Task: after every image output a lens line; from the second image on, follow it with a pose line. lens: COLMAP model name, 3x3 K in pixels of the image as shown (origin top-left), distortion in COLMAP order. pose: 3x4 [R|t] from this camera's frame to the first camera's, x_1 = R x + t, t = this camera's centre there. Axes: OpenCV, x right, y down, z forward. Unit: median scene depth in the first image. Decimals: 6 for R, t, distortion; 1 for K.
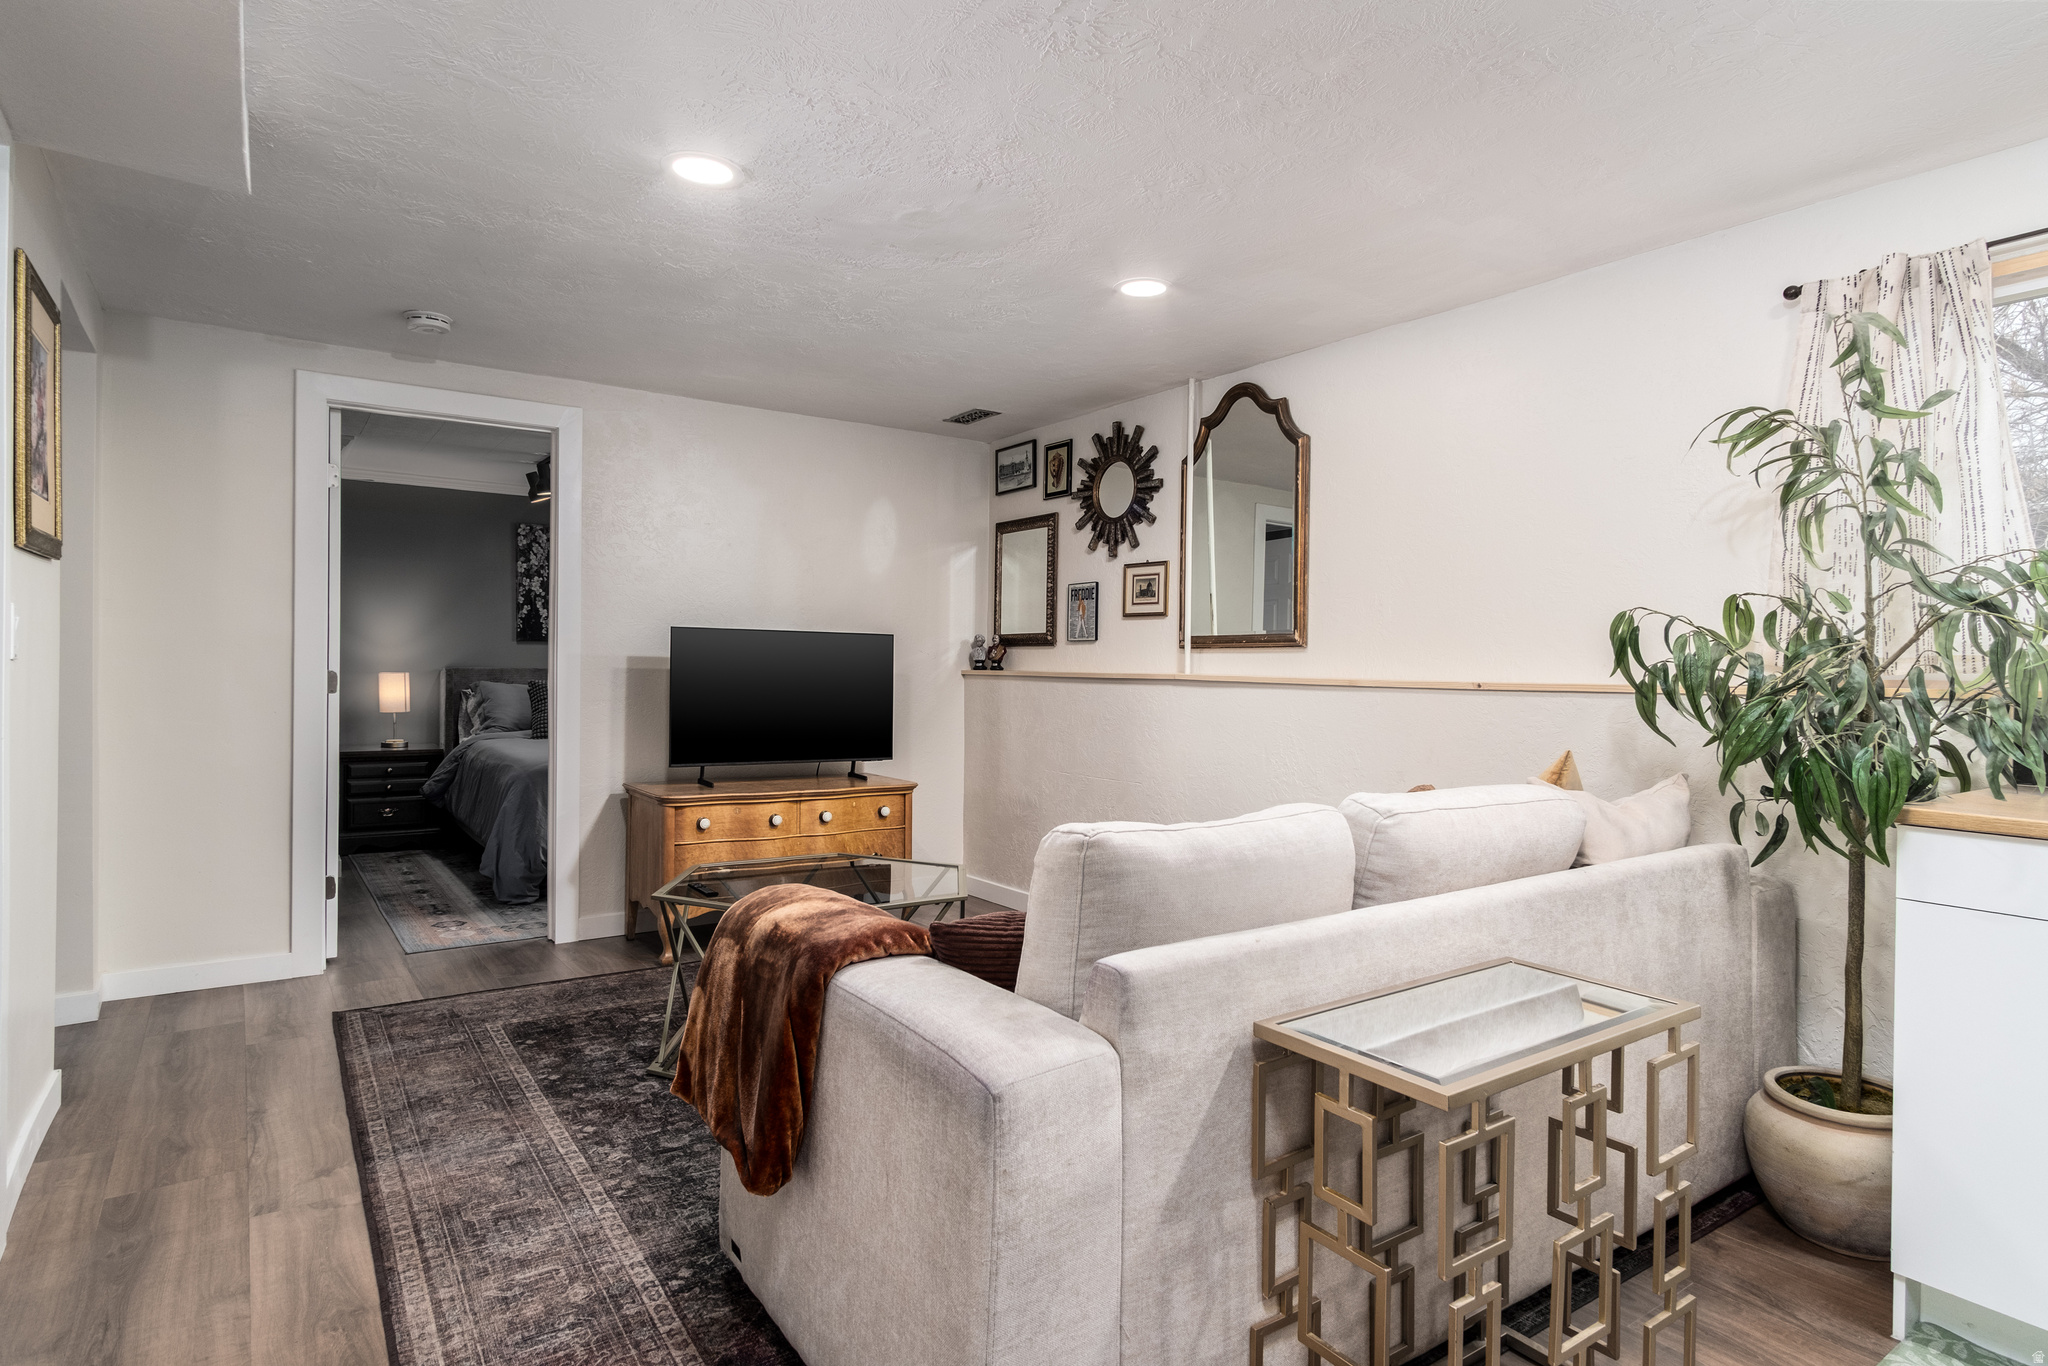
lens RADIAL K [[1106.9, 0, 1024.0], [0, 1106.9, 683.0], [0, 0, 1]] dist [0.000299, 0.000200]
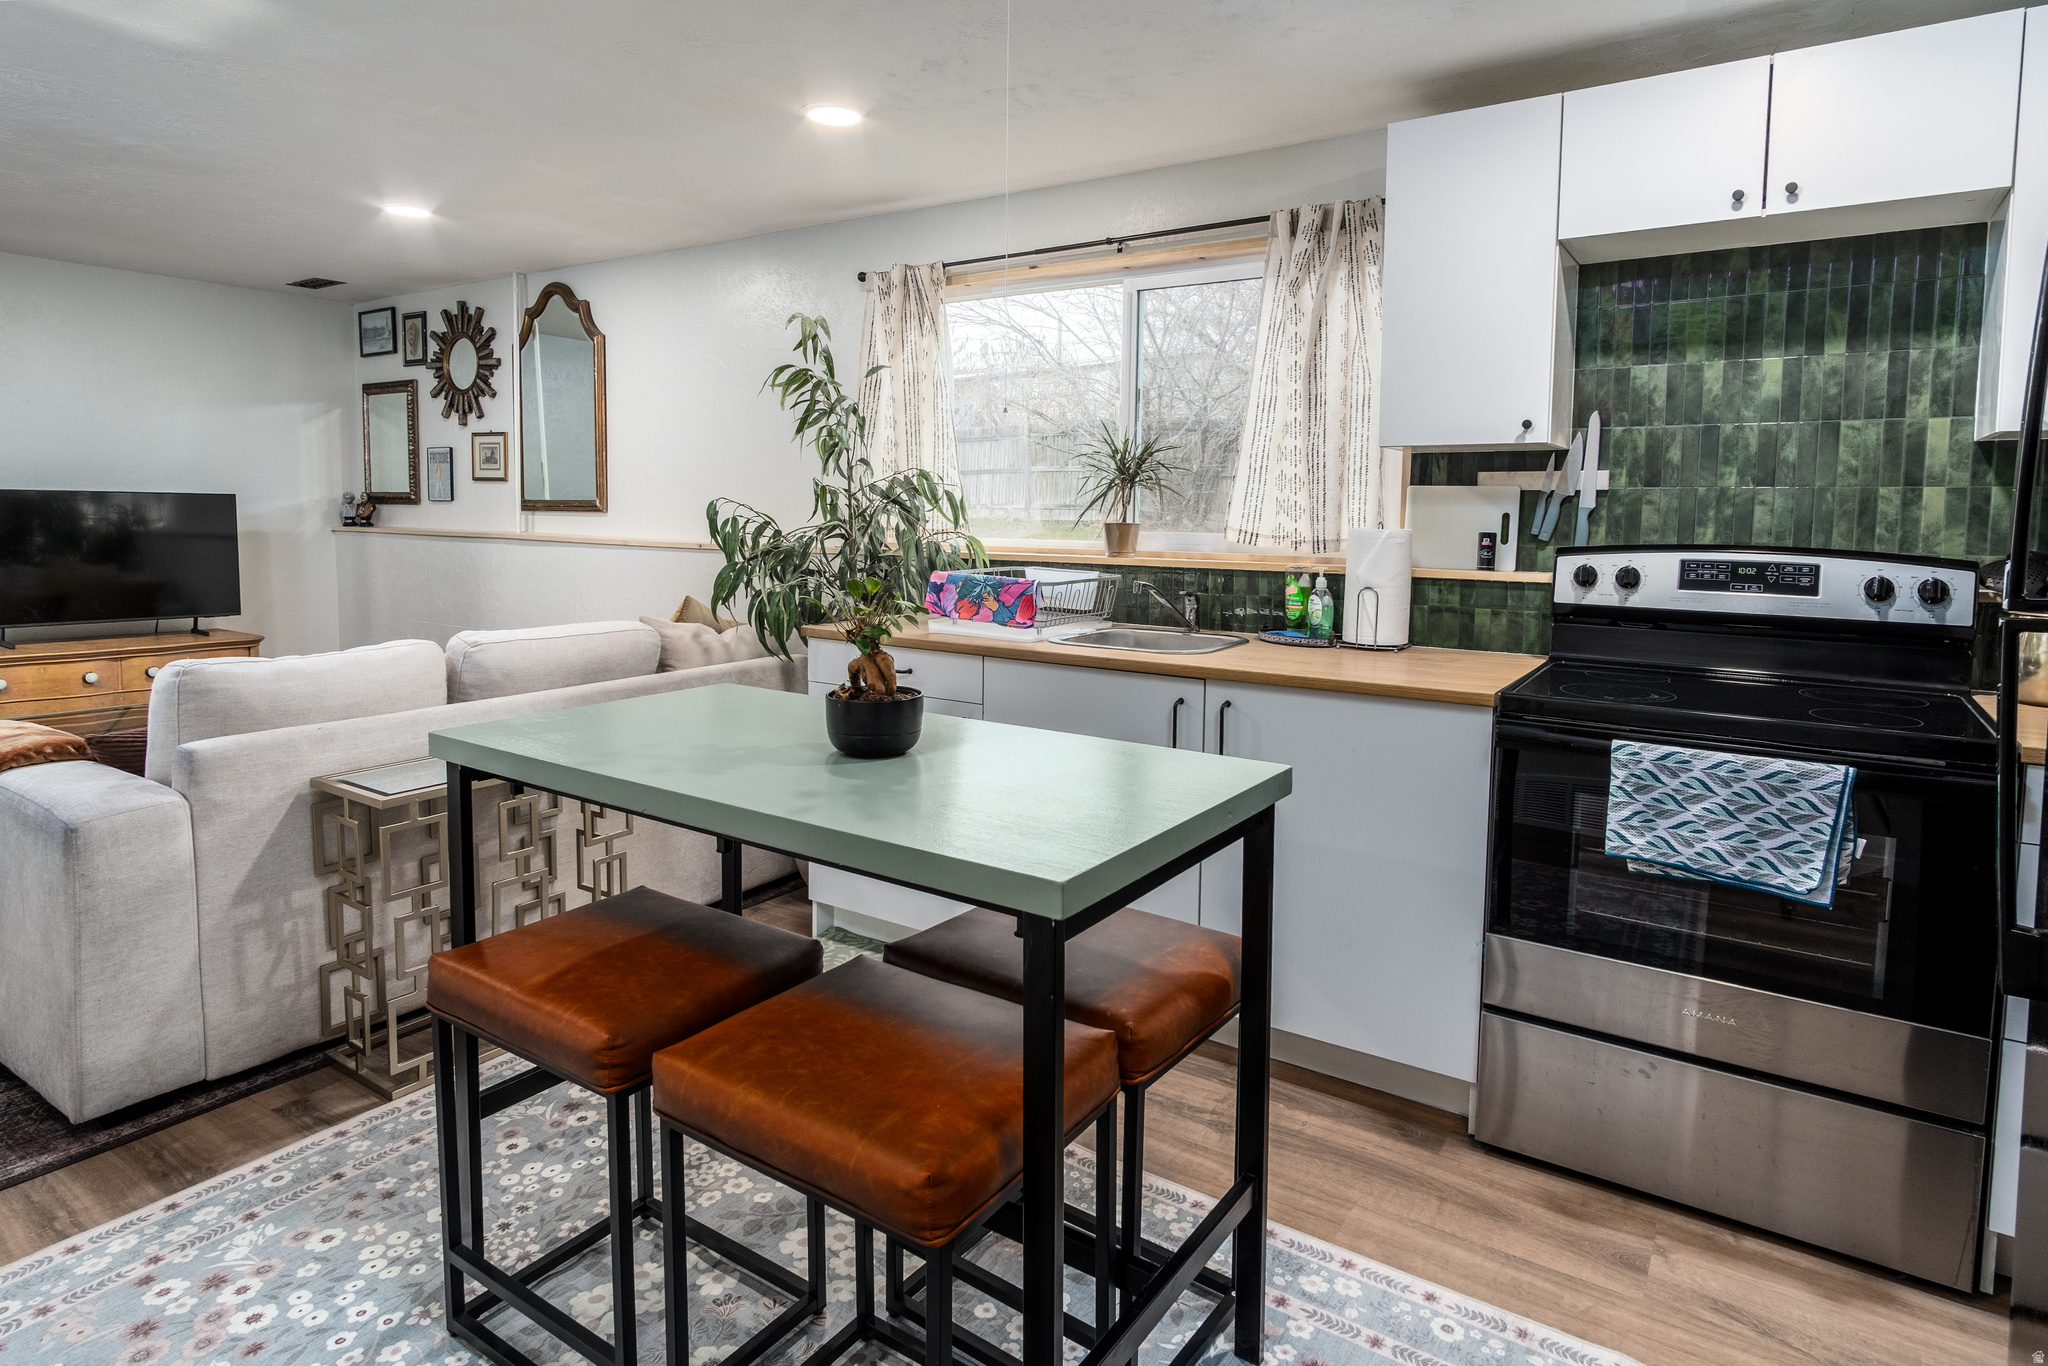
lens RADIAL K [[1142.2, 0, 1021.5], [0, 1142.2, 609.5], [0, 0, 1]] dist [0.005404, -0.000169]
pose [[0.931437, -0.032204, 0.362475, 0.204751], [0.003596, 0.996842, 0.079324, -0.021851], [-0.363885, -0.072582, 0.928612, -0.314359]]
